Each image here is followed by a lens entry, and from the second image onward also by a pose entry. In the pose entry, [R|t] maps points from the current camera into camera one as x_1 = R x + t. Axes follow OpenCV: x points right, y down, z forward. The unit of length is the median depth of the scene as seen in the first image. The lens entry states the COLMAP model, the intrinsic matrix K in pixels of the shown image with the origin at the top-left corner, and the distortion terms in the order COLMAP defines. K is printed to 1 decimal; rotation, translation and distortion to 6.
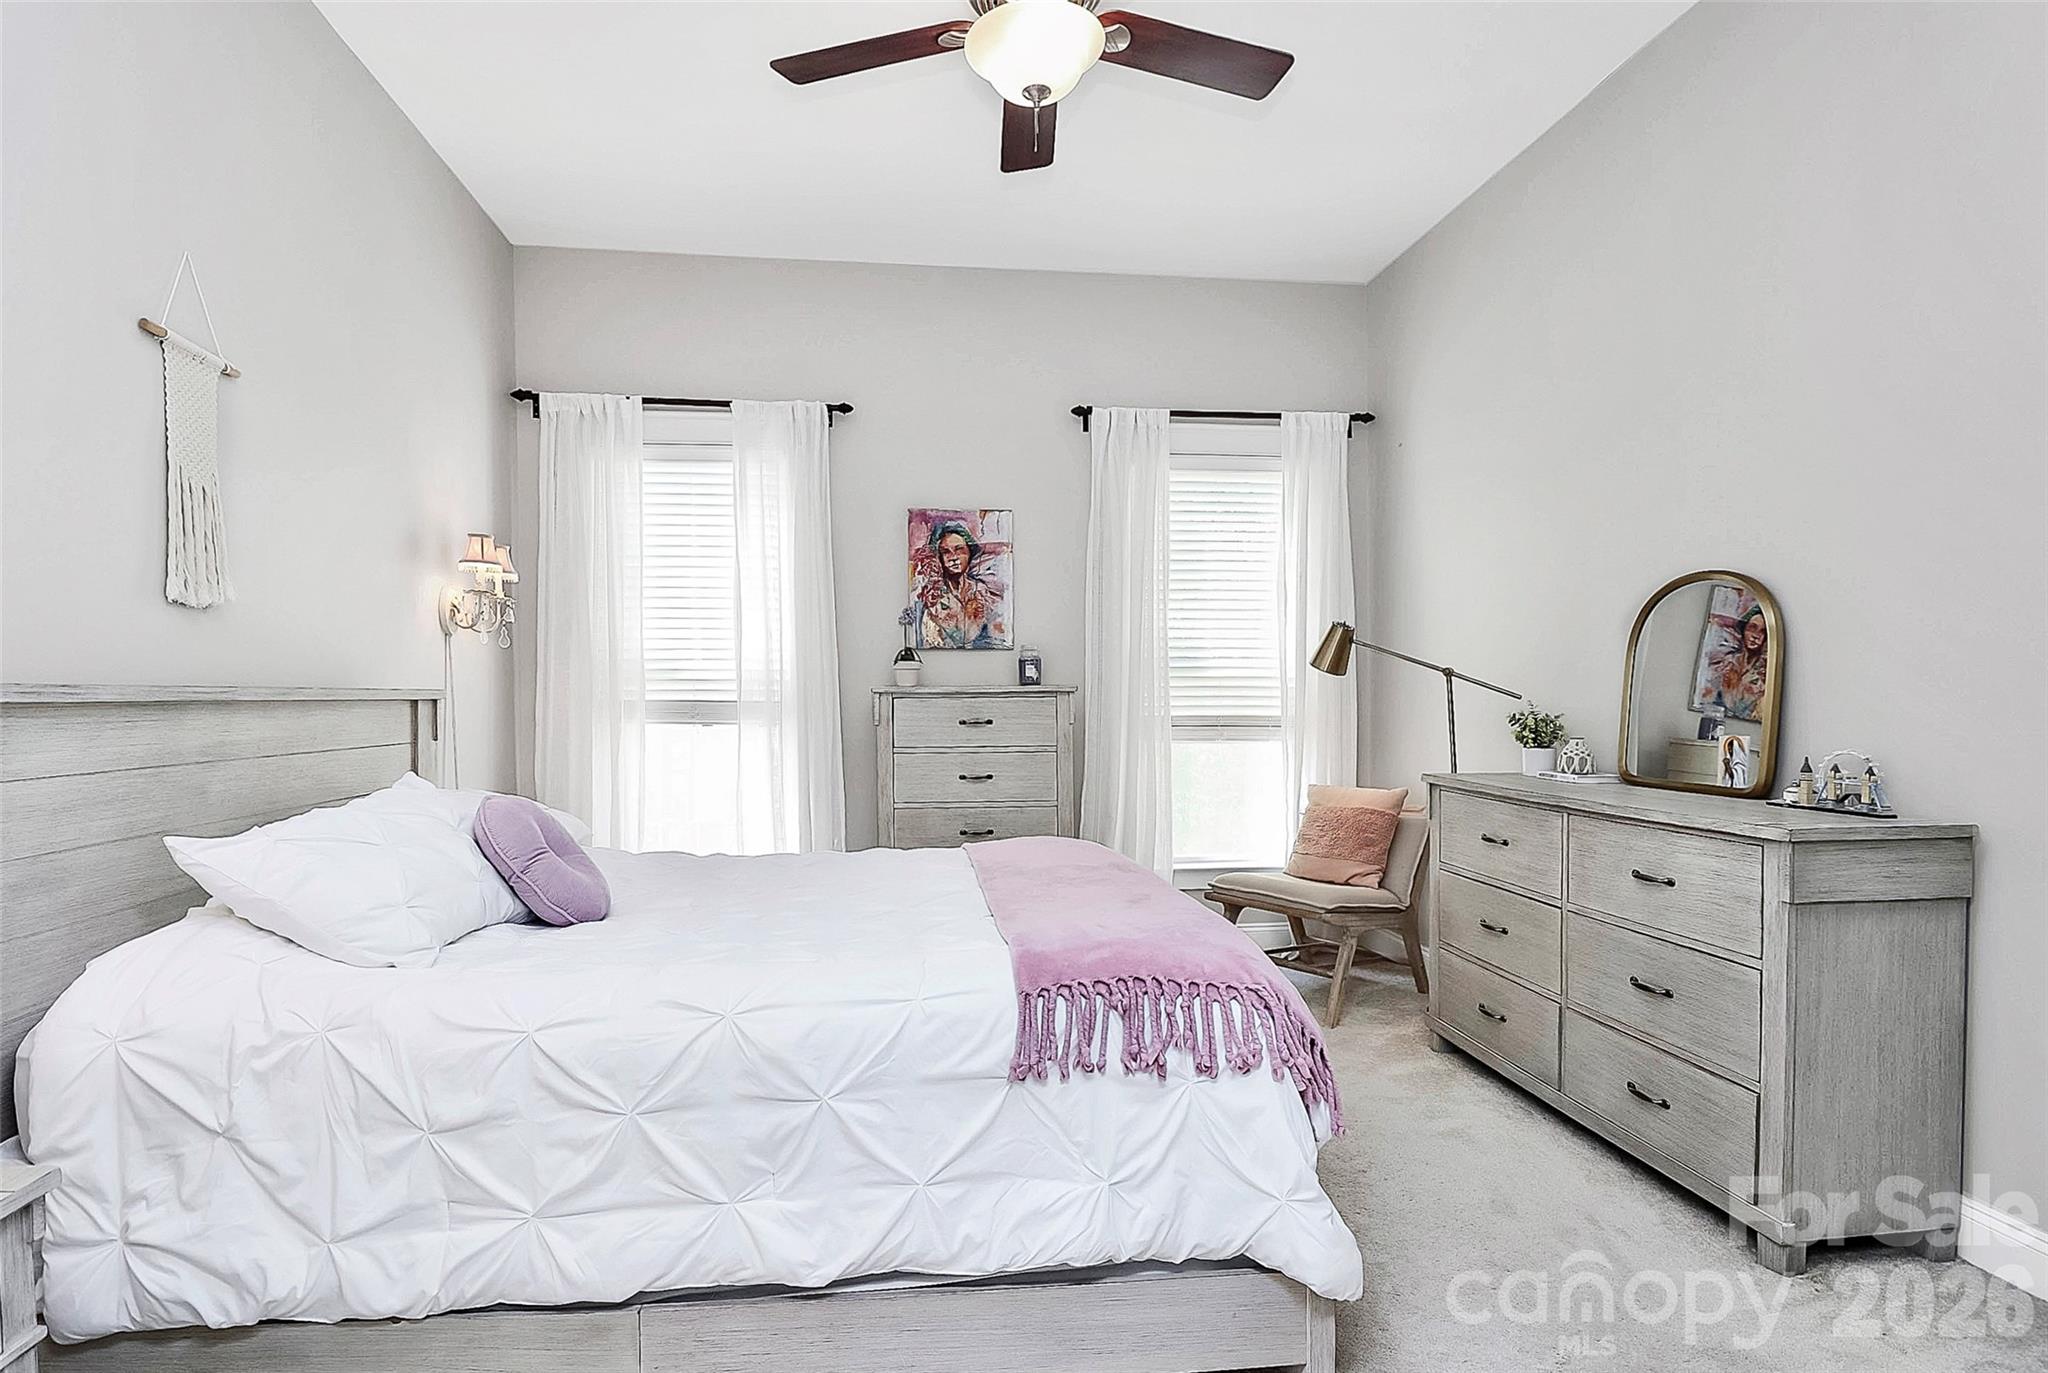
lens RADIAL K [[997.5, 0, 1027.7], [0, 997.5, 694.7], [0, 0, 1]] dist [-0.000368, -0.005230]
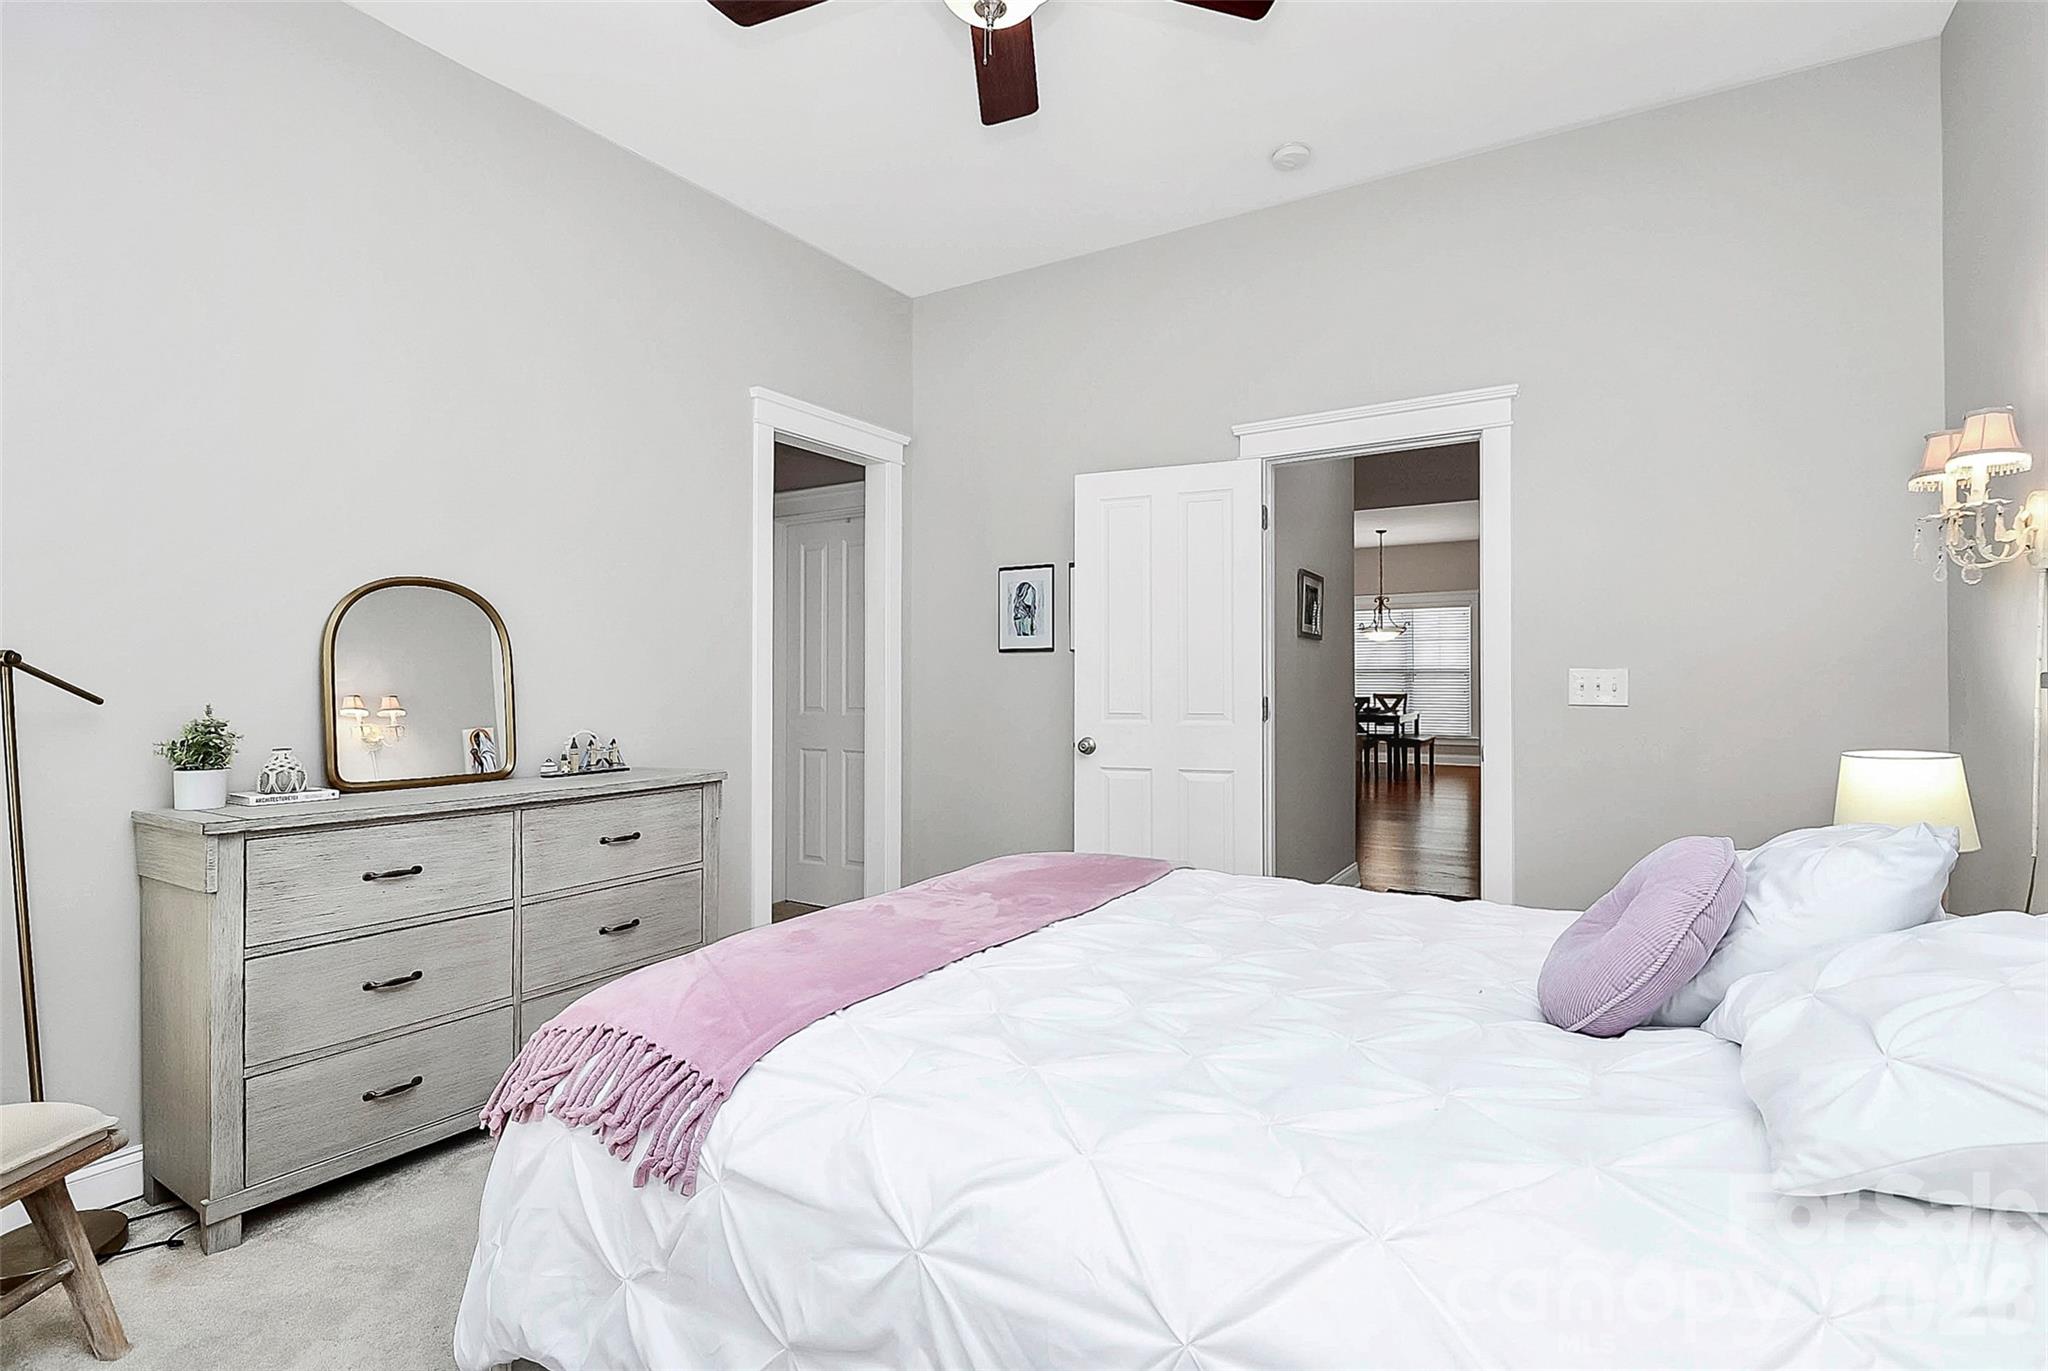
lens RADIAL K [[997.5, 0, 1021.5], [0, 997.5, 688.6], [0, 0, 1]] dist [-0.000368, -0.005230]
pose [[-0.751864, 0.005748, 0.659293, -0.516481], [0.013735, 0.999882, 0.006946, -0.003938], [-0.659175, 0.014277, -0.751854, 1.444831]]
